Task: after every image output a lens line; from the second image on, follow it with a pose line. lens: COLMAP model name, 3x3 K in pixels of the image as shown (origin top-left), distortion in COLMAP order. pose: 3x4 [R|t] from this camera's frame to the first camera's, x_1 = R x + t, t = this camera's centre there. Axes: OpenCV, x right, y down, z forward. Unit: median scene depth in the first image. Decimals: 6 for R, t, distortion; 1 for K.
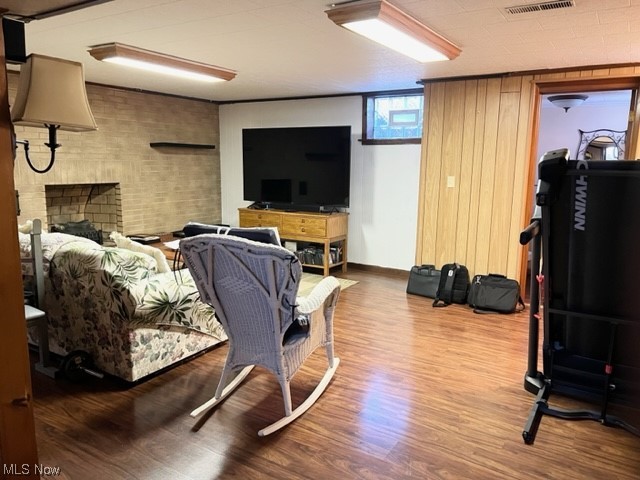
lens RADIAL K [[477.0, 0, 321.3], [0, 477.0, 245.3], [0, 0, 1]] dist [0.057938, -0.068001]
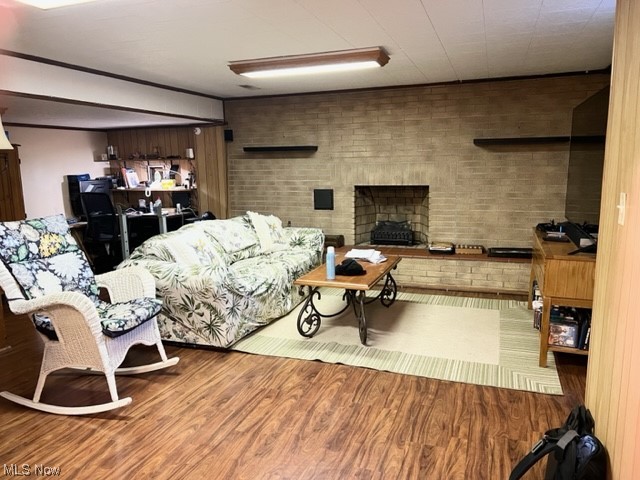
lens RADIAL K [[477.0, 0, 321.3], [0, 477.0, 245.3], [0, 0, 1]] dist [0.057938, -0.068001]
pose [[0.209964, 0.148079, -0.966431, 0.534199], [-0.151257, 0.981483, 0.117524, -0.106512], [0.965938, 0.121503, 0.228474, 0.675808]]
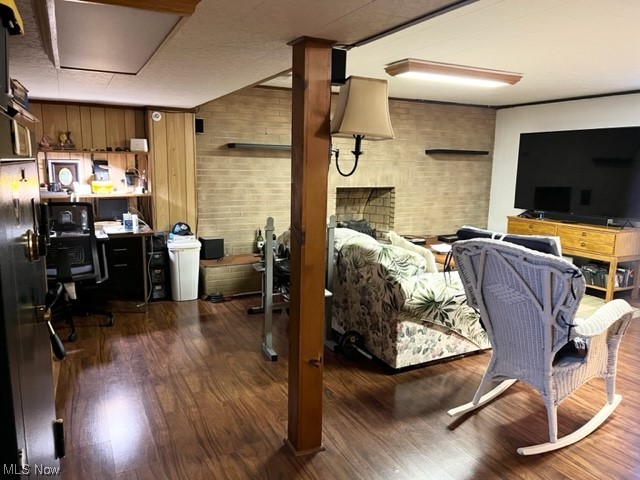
lens RADIAL K [[477.0, 0, 321.3], [0, 477.0, 245.3], [0, 0, 1]] dist [0.057938, -0.068001]
pose [[0.861227, 0.086694, -0.500771, -0.010613], [-0.093454, 0.995556, 0.011629, 0.005101], [0.499554, 0.036784, 0.865502, -0.019266]]
